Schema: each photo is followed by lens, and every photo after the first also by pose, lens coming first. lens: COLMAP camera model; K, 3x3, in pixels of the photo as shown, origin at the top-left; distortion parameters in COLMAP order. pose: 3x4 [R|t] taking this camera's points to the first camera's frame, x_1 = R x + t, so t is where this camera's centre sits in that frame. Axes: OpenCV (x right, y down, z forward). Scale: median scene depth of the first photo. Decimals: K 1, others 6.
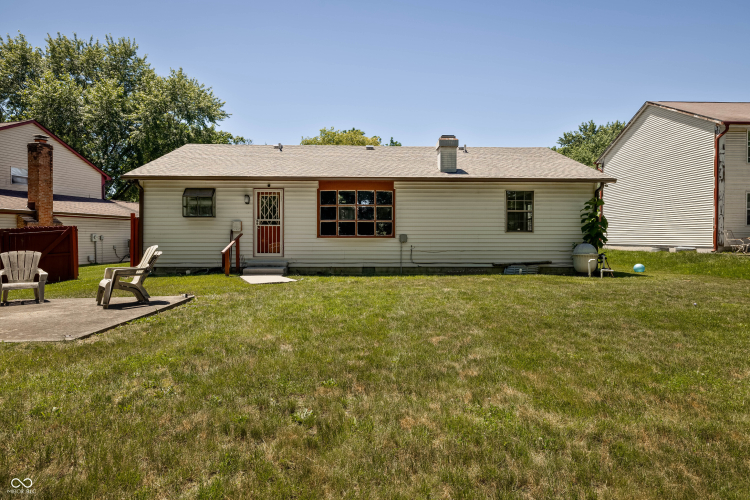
lens RADIAL K [[422.8, 0, 375.2], [0, 422.8, 238.6], [0, 0, 1]] dist [-0.001066, 0.000005]
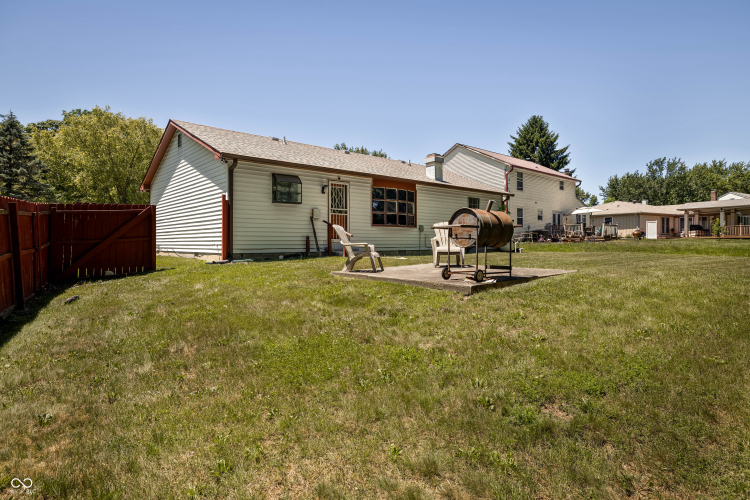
lens RADIAL K [[422.8, 0, 375.2], [0, 422.8, 238.6], [0, 0, 1]] dist [-0.001066, 0.000005]
pose [[0.767518, 0.003938, 0.641015, -0.881112], [0.007033, 0.999869, -0.014563, 0.049440], [-0.640989, 0.015685, 0.767390, 0.086786]]
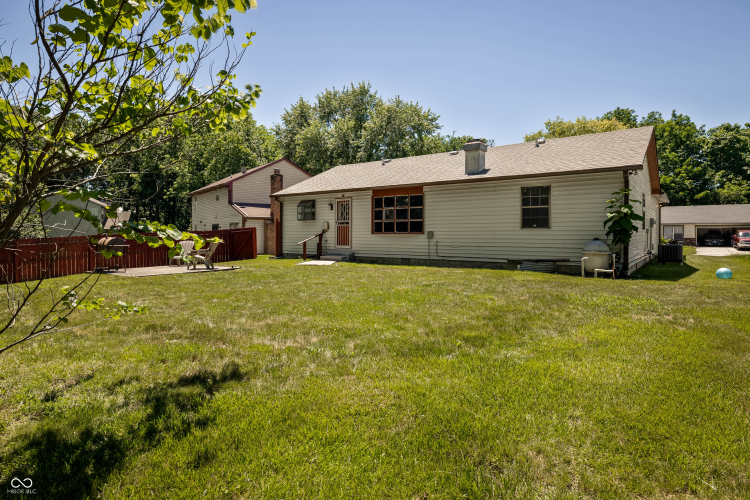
lens RADIAL K [[422.8, 0, 375.2], [0, 422.8, 238.6], [0, 0, 1]] dist [-0.001066, 0.000005]
pose [[0.783334, 0.006000, -0.621572, 0.669777], [-0.001330, 0.999967, 0.007977, 0.001297], [0.621600, -0.005421, 0.783316, -0.004082]]
